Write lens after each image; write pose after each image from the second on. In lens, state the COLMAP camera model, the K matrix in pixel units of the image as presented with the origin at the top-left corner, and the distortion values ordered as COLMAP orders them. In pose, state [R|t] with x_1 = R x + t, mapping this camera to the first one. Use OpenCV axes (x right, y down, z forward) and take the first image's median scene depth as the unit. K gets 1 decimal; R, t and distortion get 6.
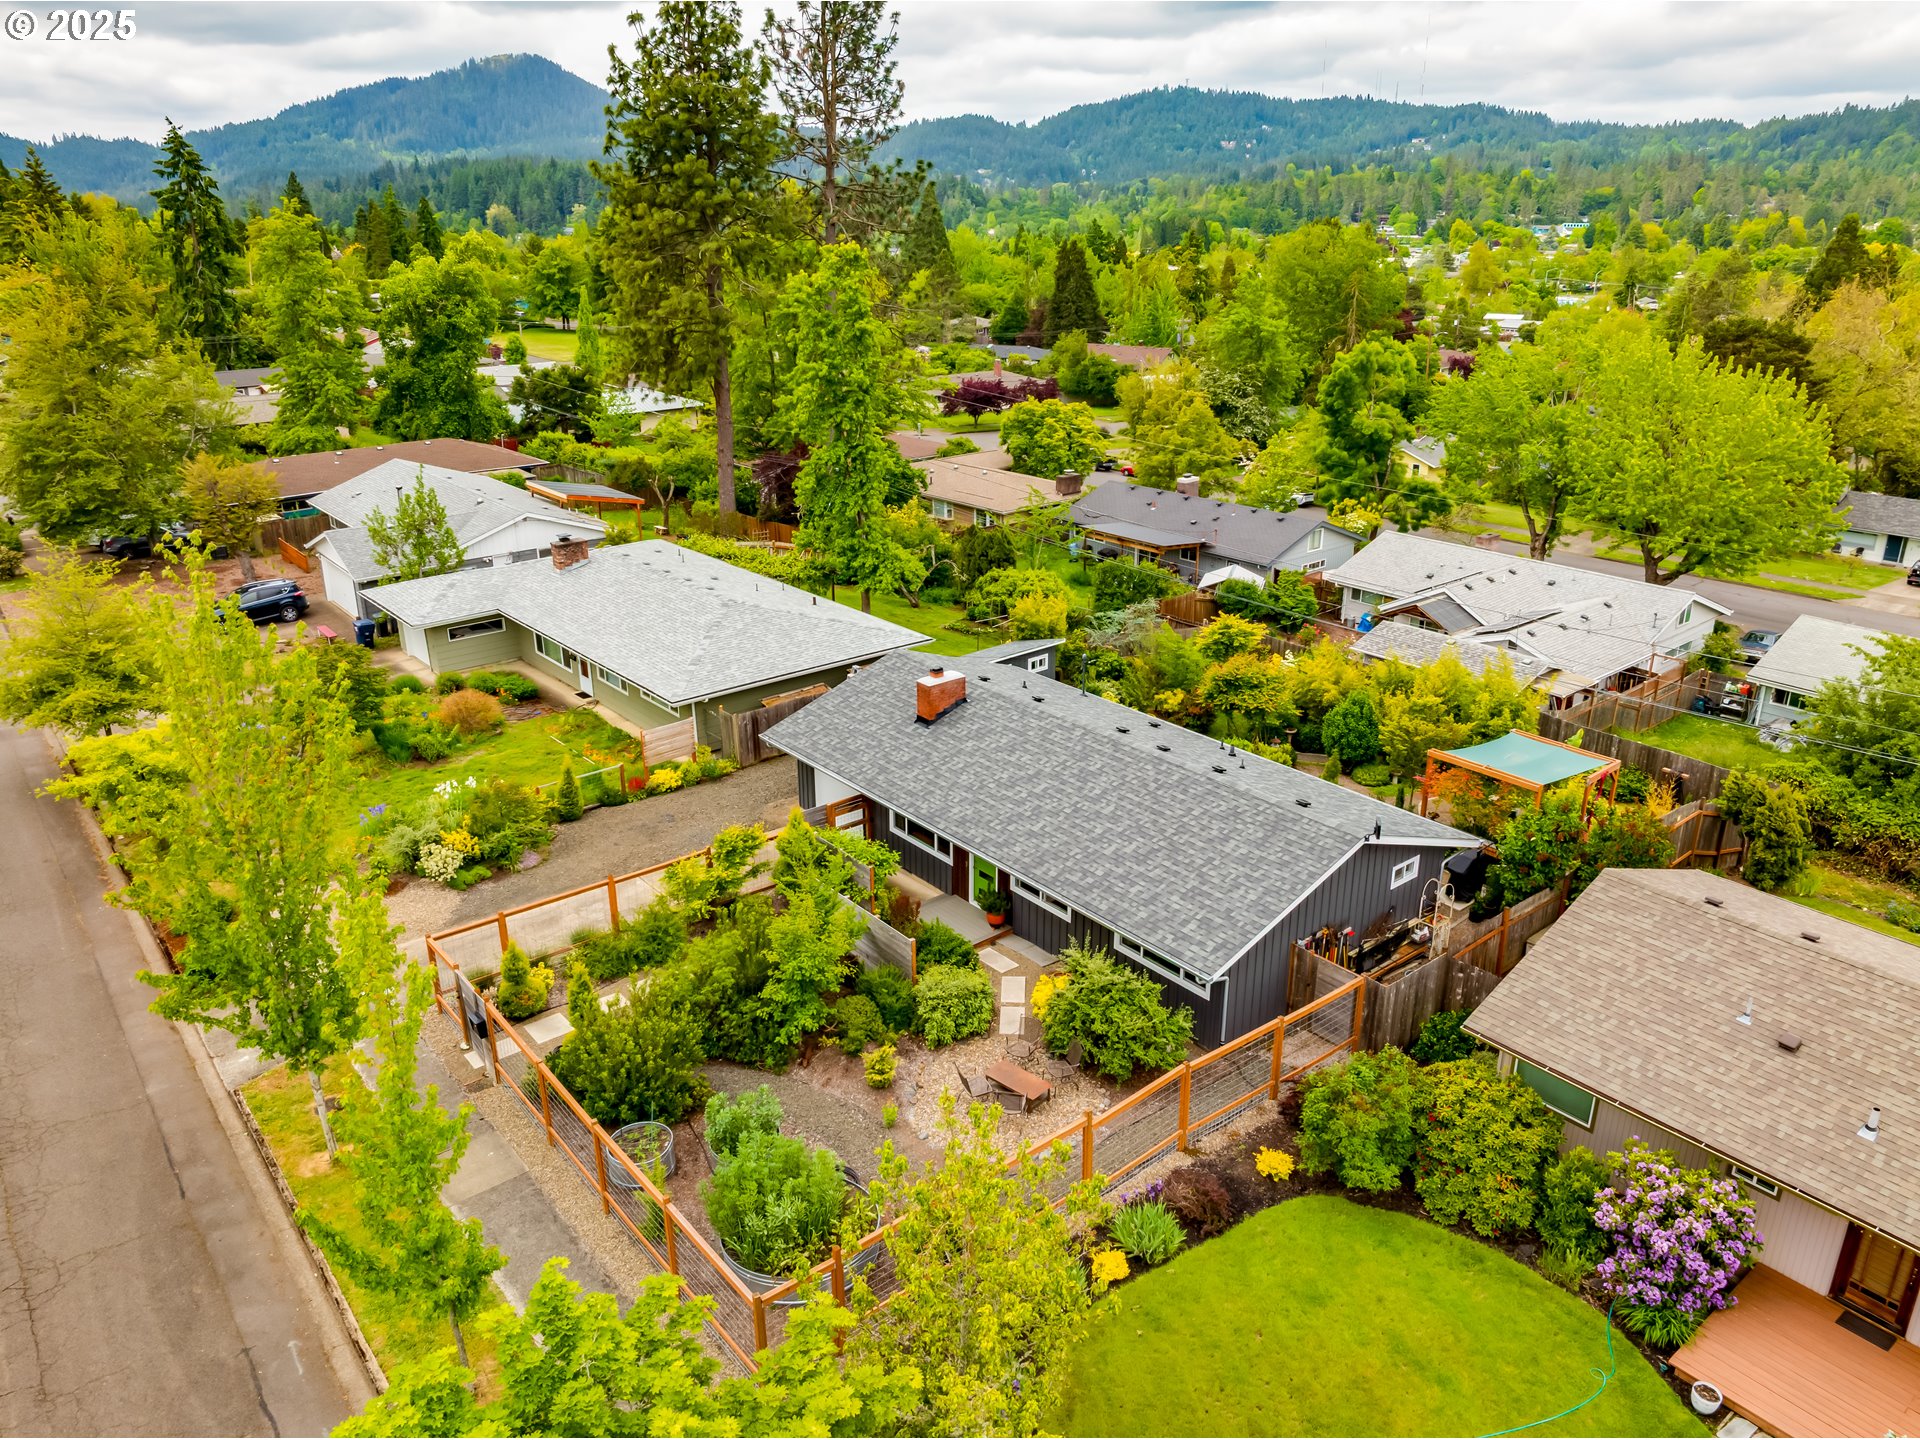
lens RADIAL K [[1351.4, 0, 960.0], [0, 1351.4, 720.0], [0, 0, 1]] dist [-0.023584, -0.026343]
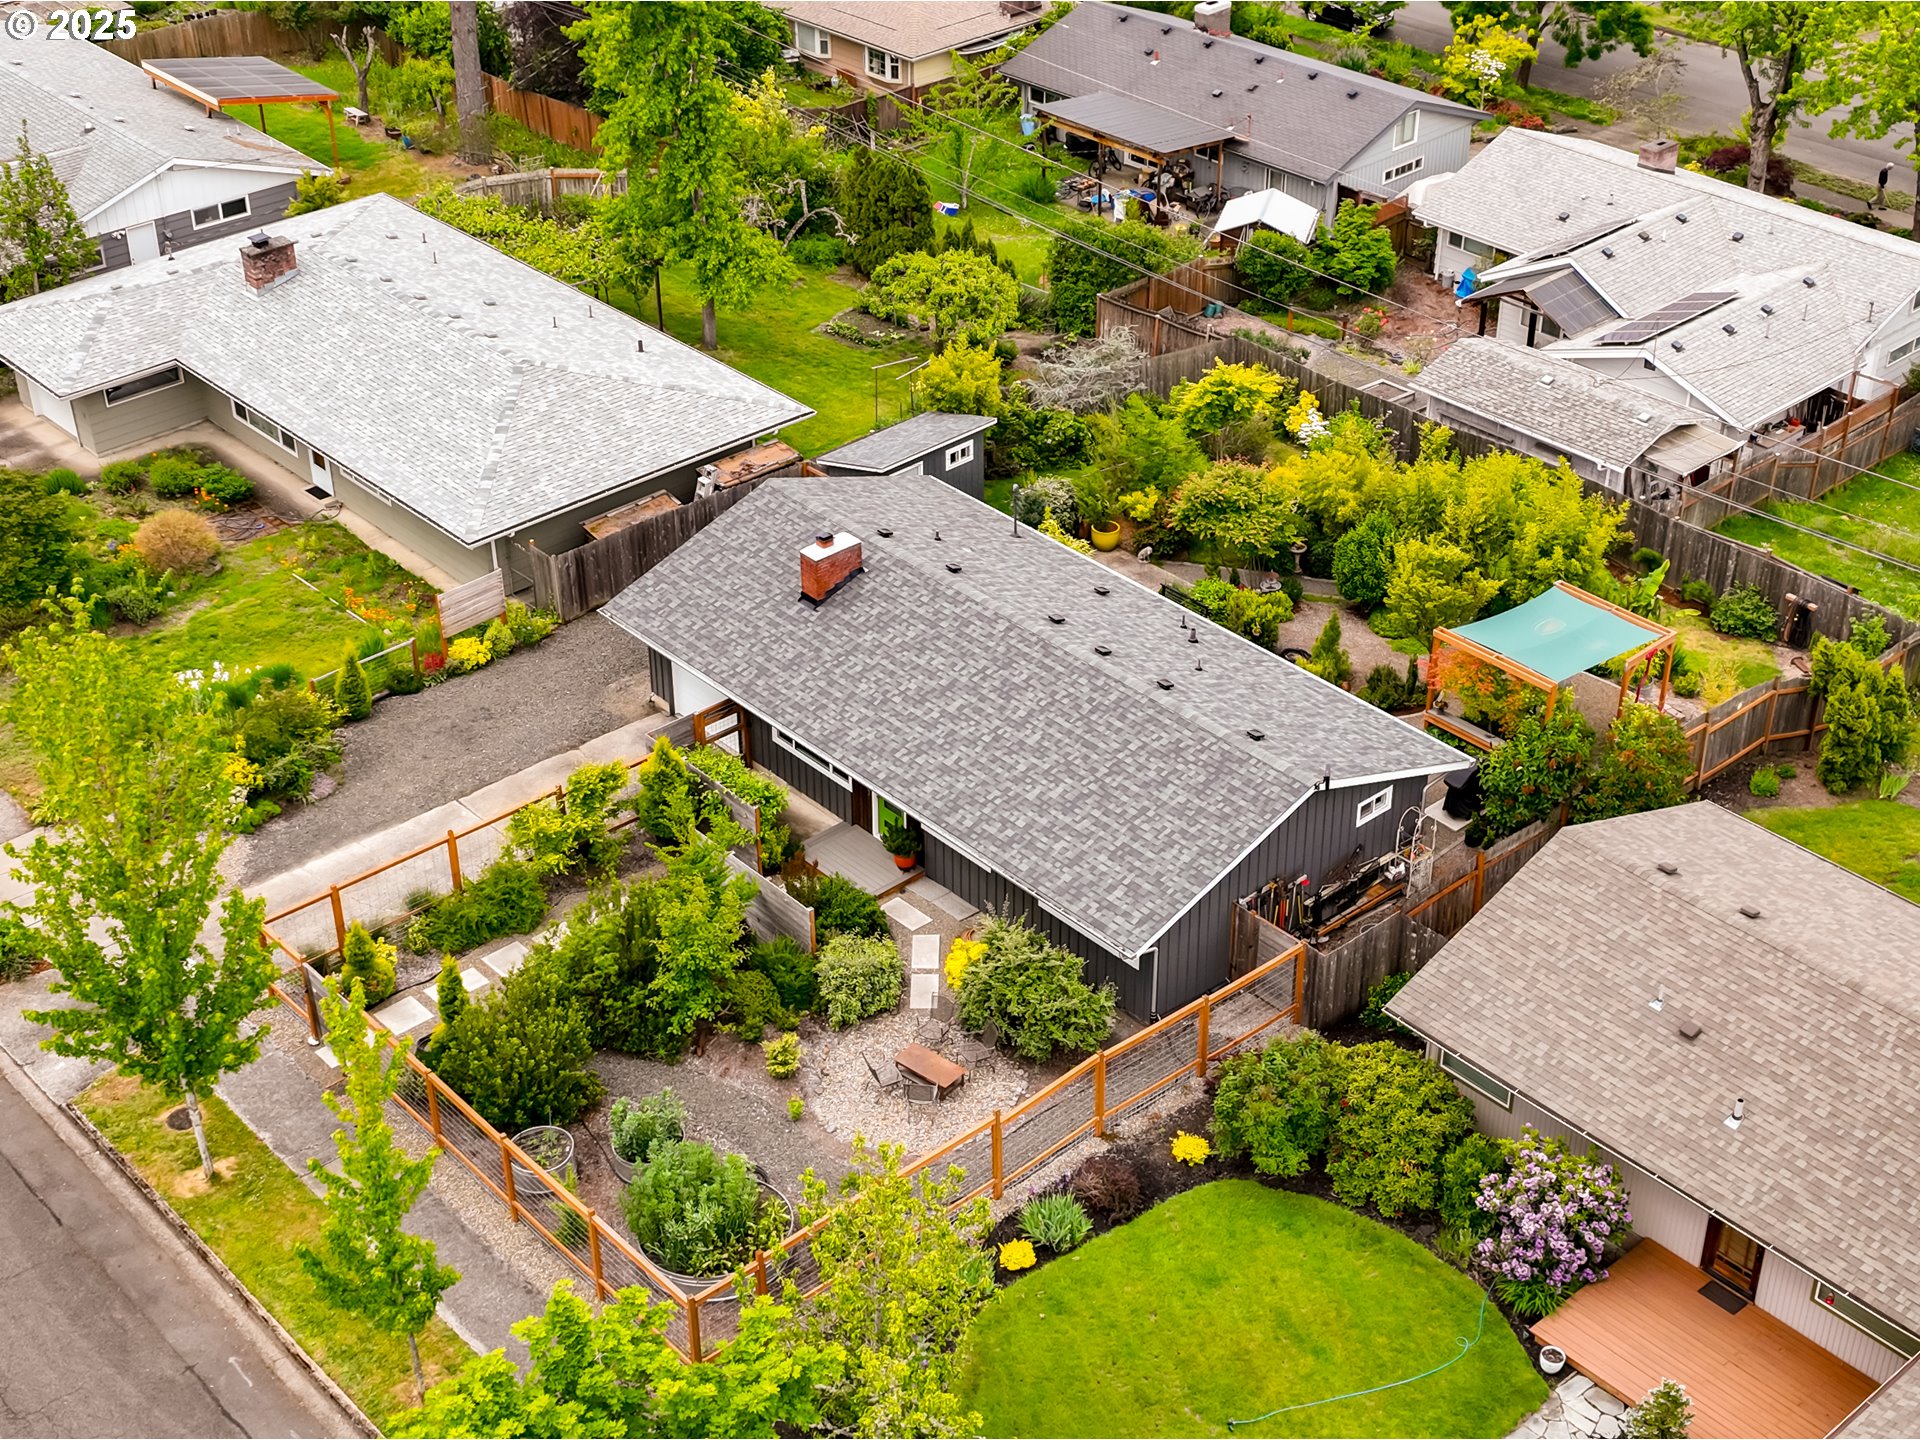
lens RADIAL K [[2639.4, 0, 960.0], [0, 2639.4, 720.0], [0, 0, 1]] dist [0.015319, 0.011871]
pose [[0.998938, -0.025757, 0.038193, 0.000026], [0.017417, 0.978711, 0.204501, -0.322110], [-0.042647, -0.203619, 0.978121, -0.702576]]
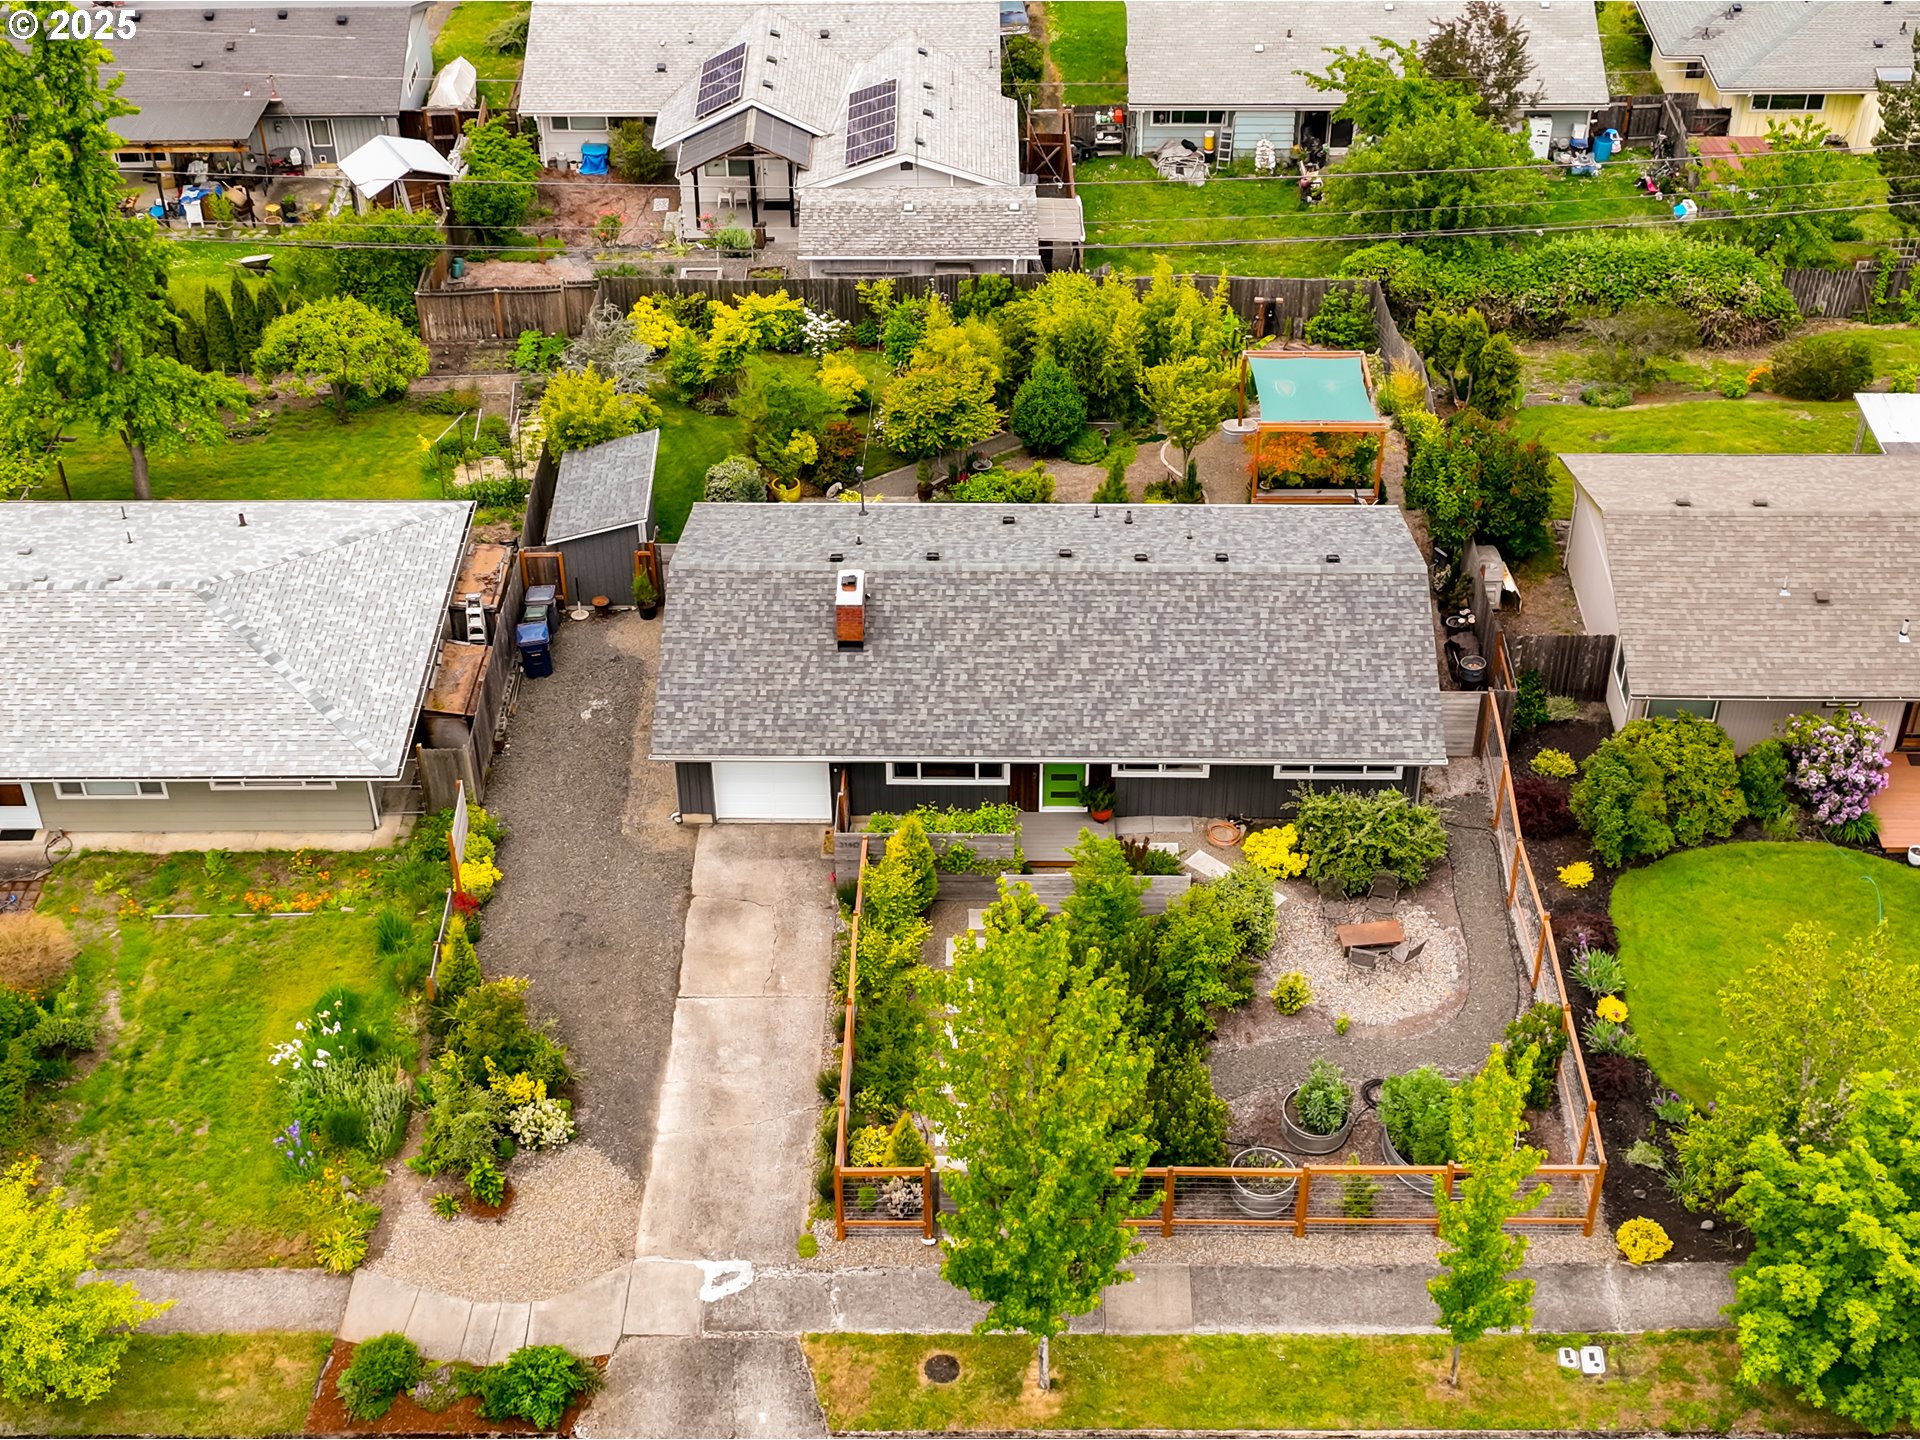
lens RADIAL K [[2639.4, 0, 960.0], [0, 2639.4, 720.0], [0, 0, 1]] dist [0.015319, 0.011871]
pose [[0.643351, -0.477798, 0.598171, -1.232087], [0.277931, 0.873799, 0.399036, -0.741081], [-0.713340, -0.090469, 0.694954, -0.178986]]
